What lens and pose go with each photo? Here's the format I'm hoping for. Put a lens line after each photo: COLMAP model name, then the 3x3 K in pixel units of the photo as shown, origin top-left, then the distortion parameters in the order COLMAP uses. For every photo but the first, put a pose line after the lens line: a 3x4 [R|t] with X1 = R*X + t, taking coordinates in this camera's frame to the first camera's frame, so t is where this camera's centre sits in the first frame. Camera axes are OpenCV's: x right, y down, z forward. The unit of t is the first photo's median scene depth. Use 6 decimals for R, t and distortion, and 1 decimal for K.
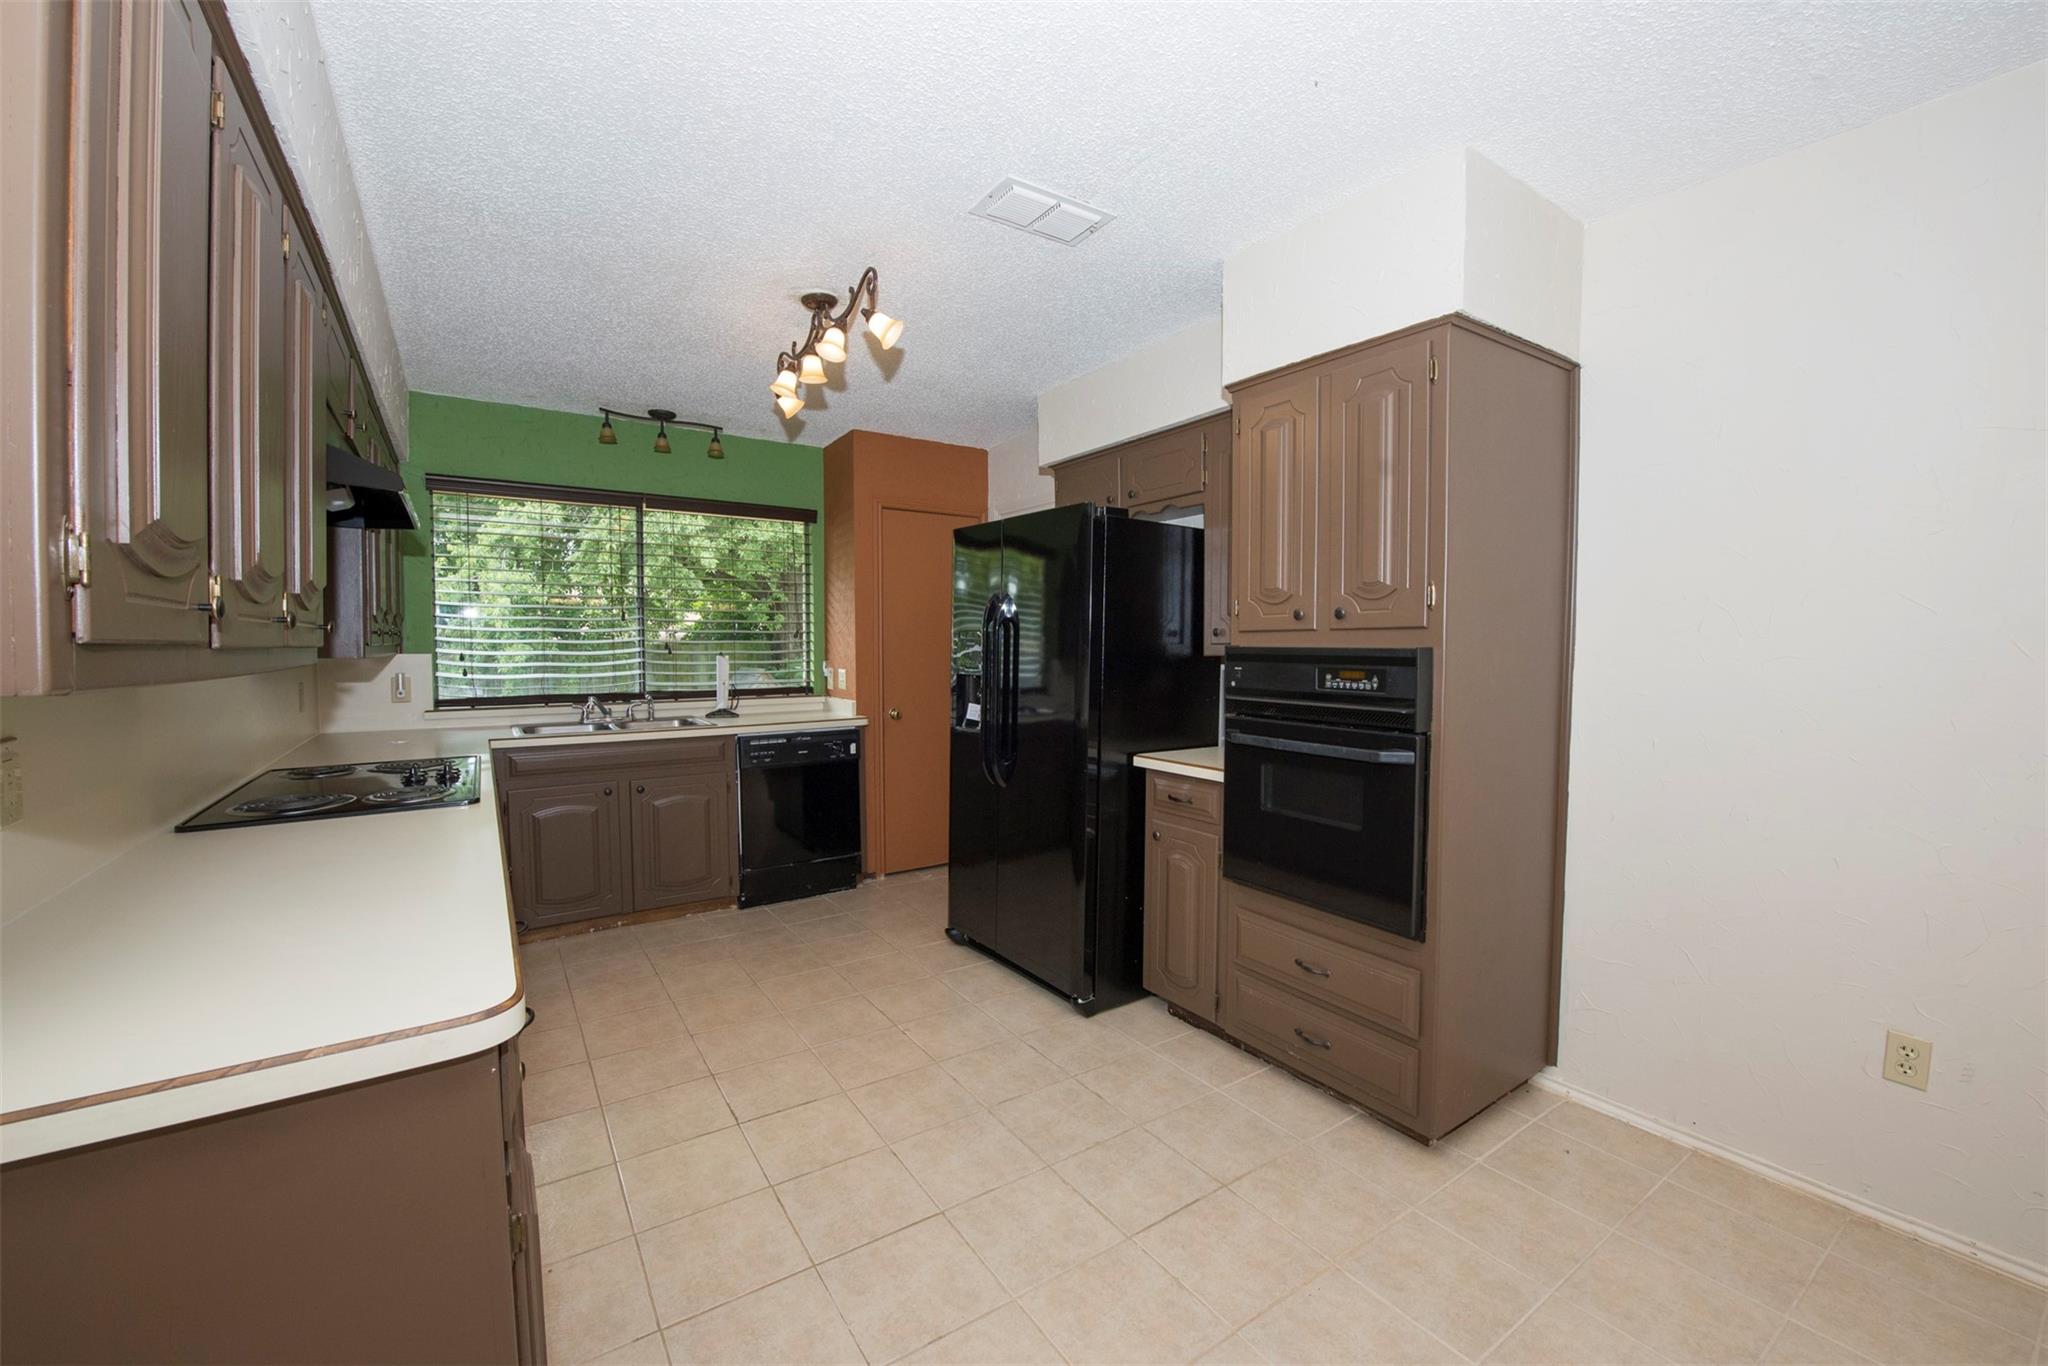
lens RADIAL K [[816.9, 0, 993.3], [0, 816.9, 667.3], [0, 0, 1]] dist [-0.019590, -0.001086]
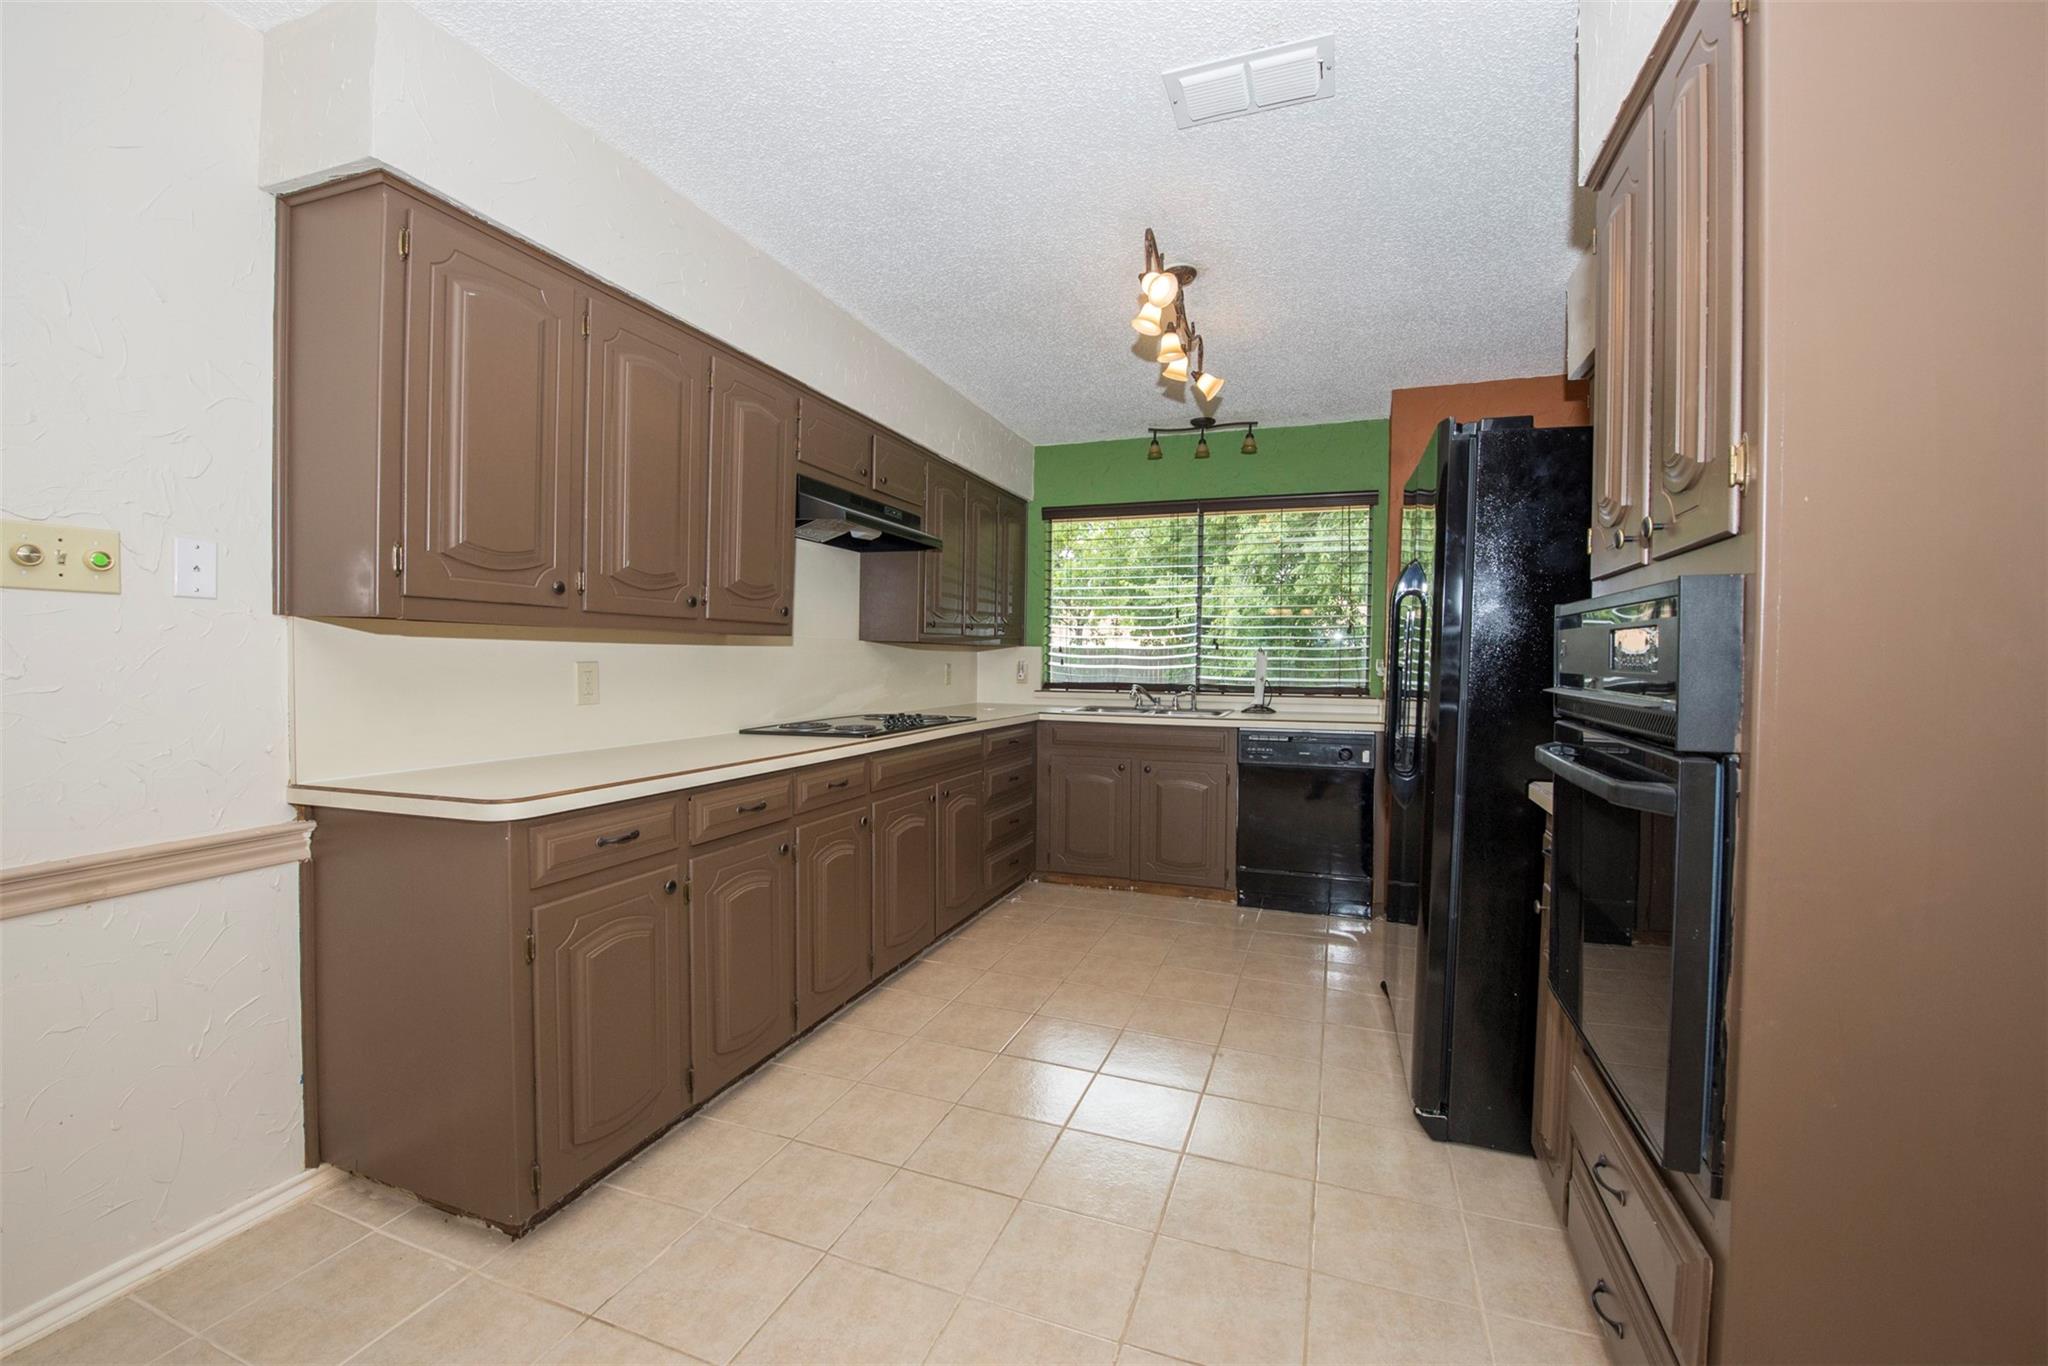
lens RADIAL K [[816.9, 0, 1013.3], [0, 816.9, 668.5], [0, 0, 1]] dist [-0.019590, -0.001086]
pose [[0.591702, 0.019911, -0.805911, 0.311075], [-0.036686, 0.999324, -0.002245, 0.021669], [0.805322, 0.030894, 0.592032, 0.182991]]
